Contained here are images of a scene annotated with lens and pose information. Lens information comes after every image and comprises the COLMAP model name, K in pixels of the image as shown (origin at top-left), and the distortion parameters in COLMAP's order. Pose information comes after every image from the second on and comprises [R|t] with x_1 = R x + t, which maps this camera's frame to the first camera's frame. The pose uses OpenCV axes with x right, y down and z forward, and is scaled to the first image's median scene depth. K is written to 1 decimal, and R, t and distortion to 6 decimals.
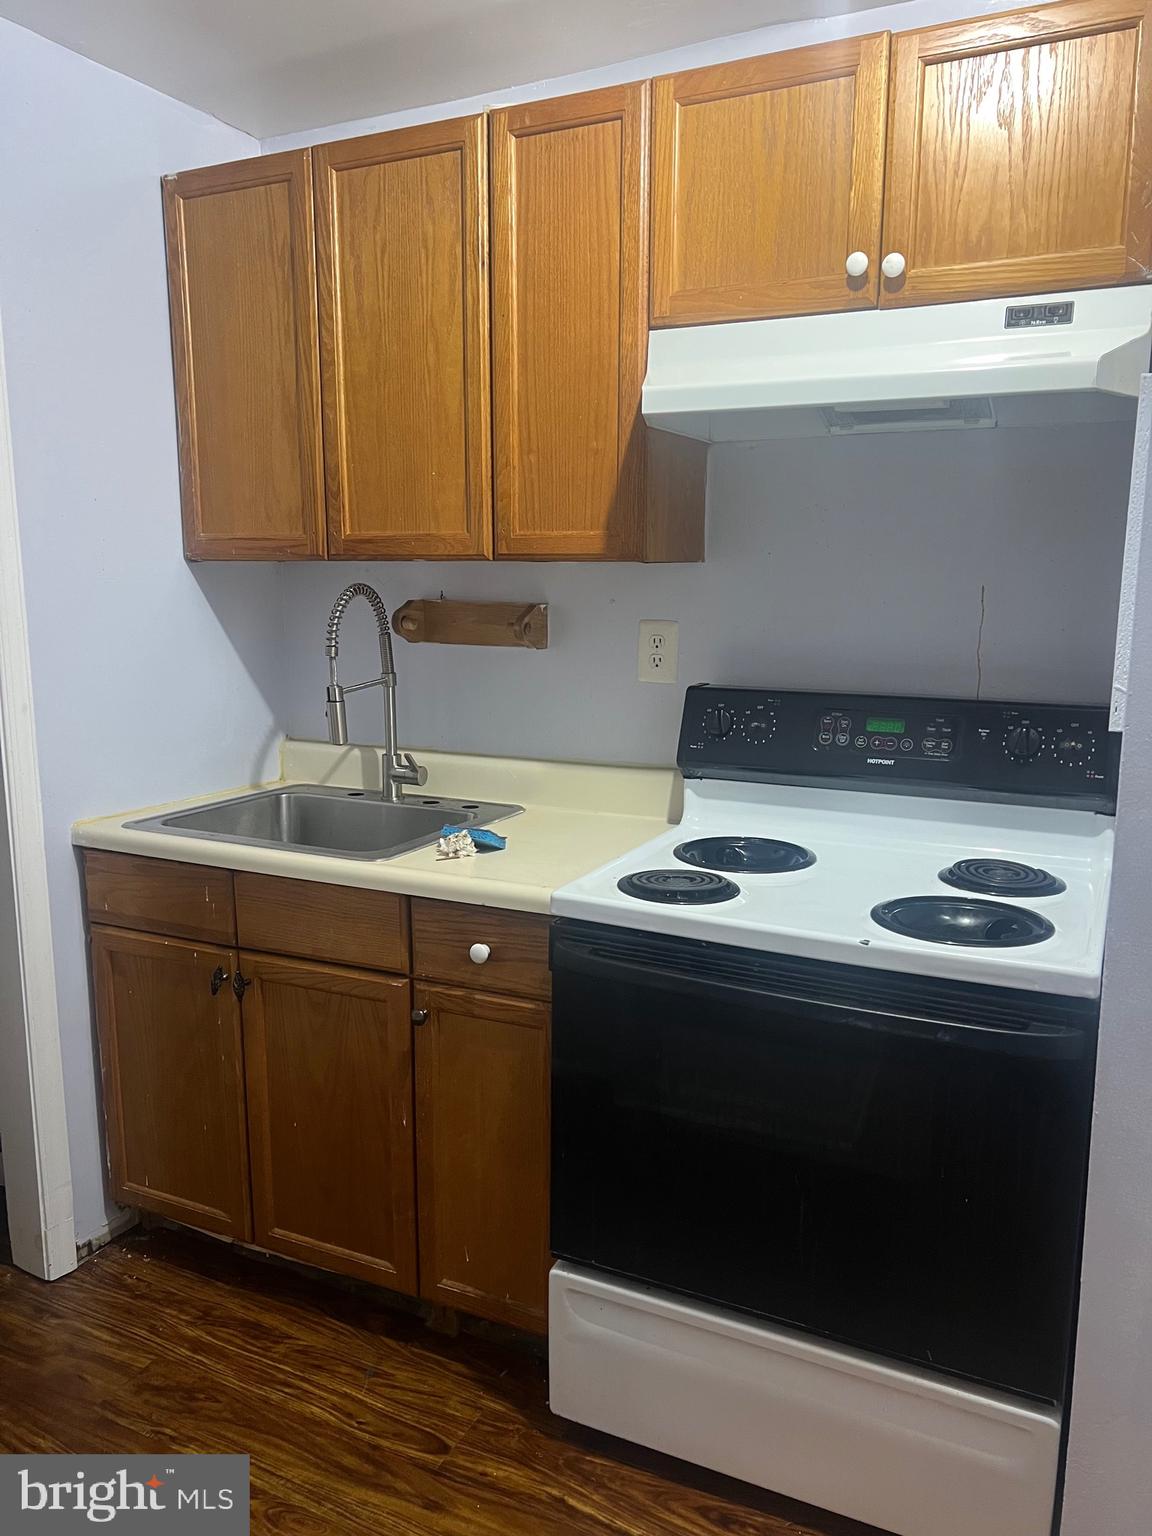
lens RADIAL K [[1152.0, 0, 559.1], [0, 1152.0, 766.5], [0, 0, 1]] dist [0.061014, -0.068498]
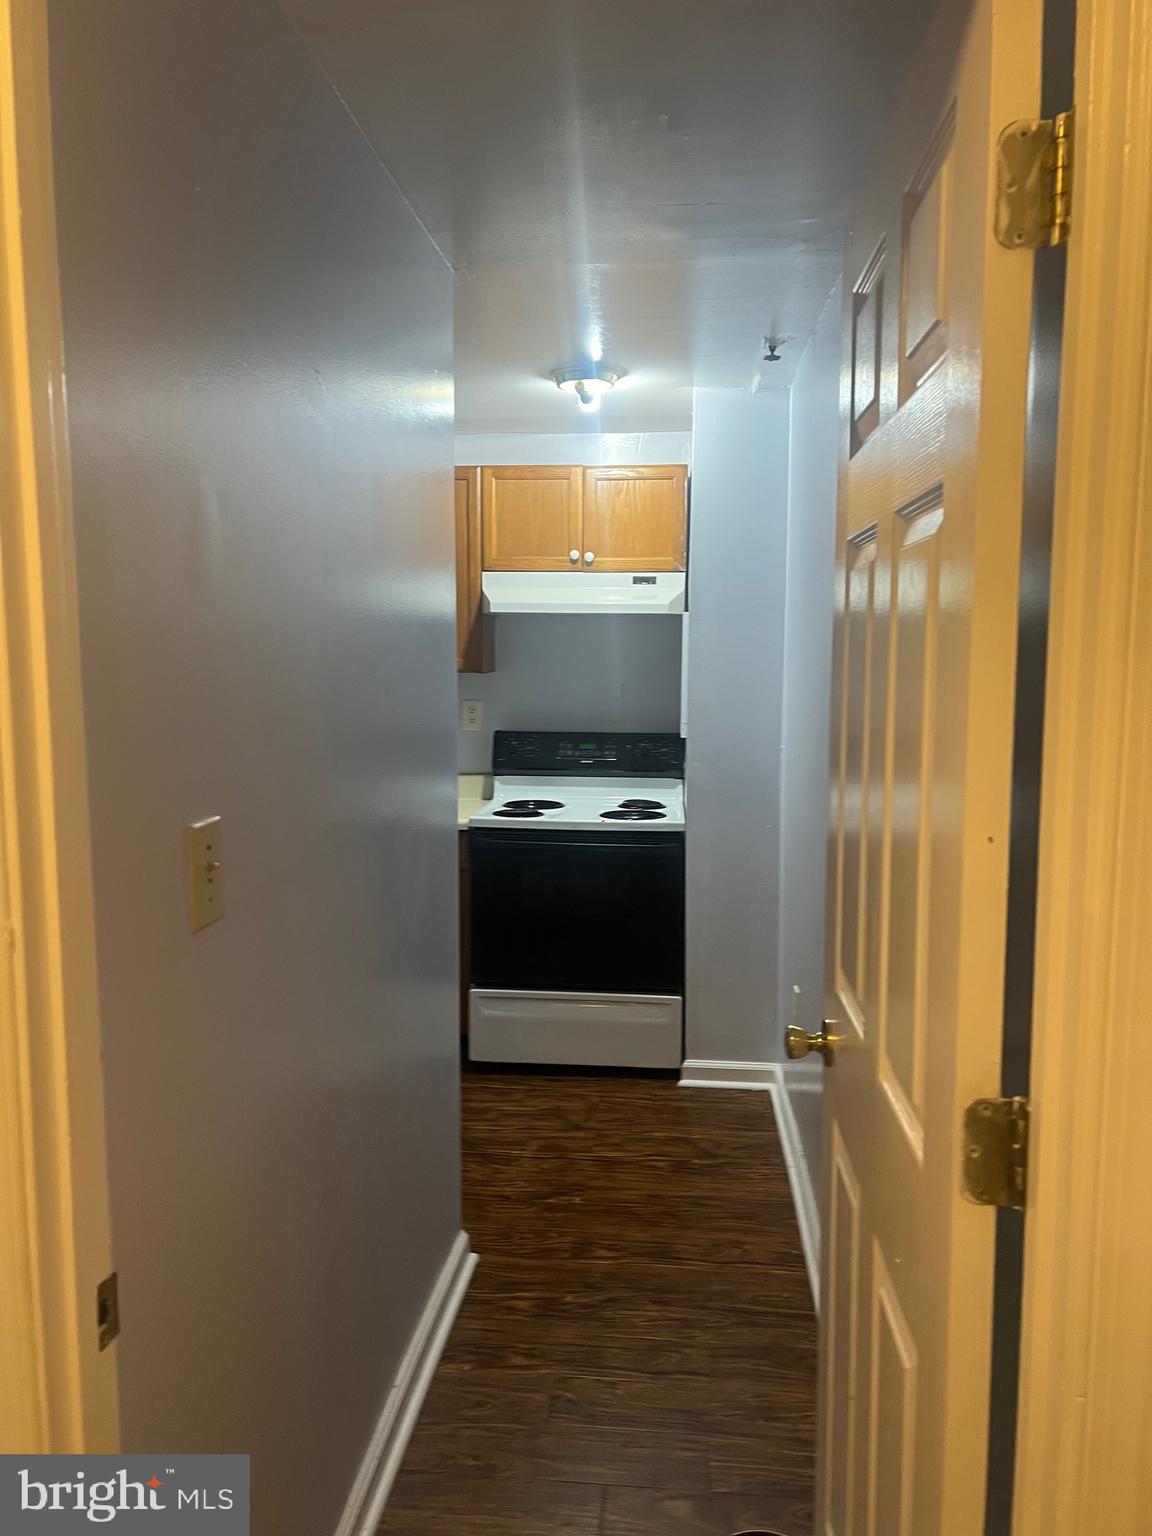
lens RADIAL K [[1152.0, 0, 533.8], [0, 1152.0, 772.0], [0, 0, 1]] dist [0.061014, -0.068498]
pose [[0.940711, -0.038658, 0.337000, -0.609373], [0.059425, 0.996902, -0.051522, 0.133325], [-0.333965, 0.068494, 0.940094, -1.128853]]
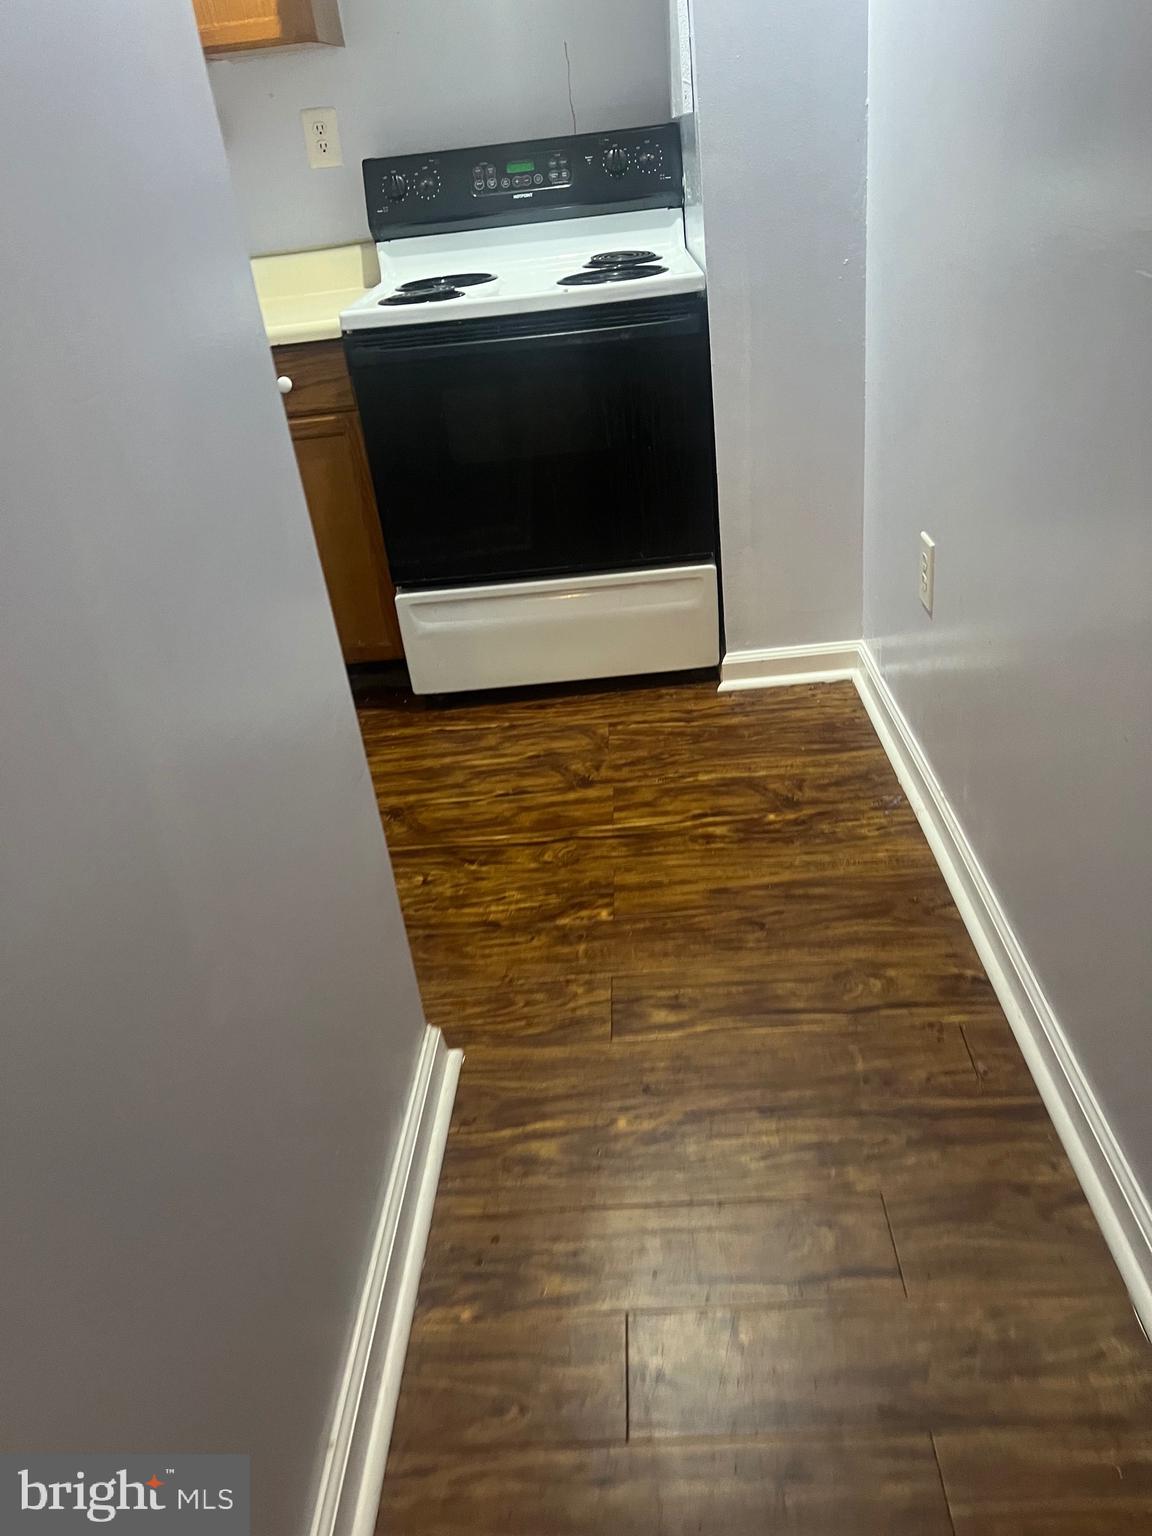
lens RADIAL K [[1152.0, 0, 570.6], [0, 1152.0, 762.1], [0, 0, 1]] dist [0.061014, -0.068498]
pose [[0.896034, -0.297844, 0.329260, -0.339378], [0.183631, 0.923810, 0.335938, 0.171703], [-0.404231, -0.240549, 0.882459, -0.407057]]
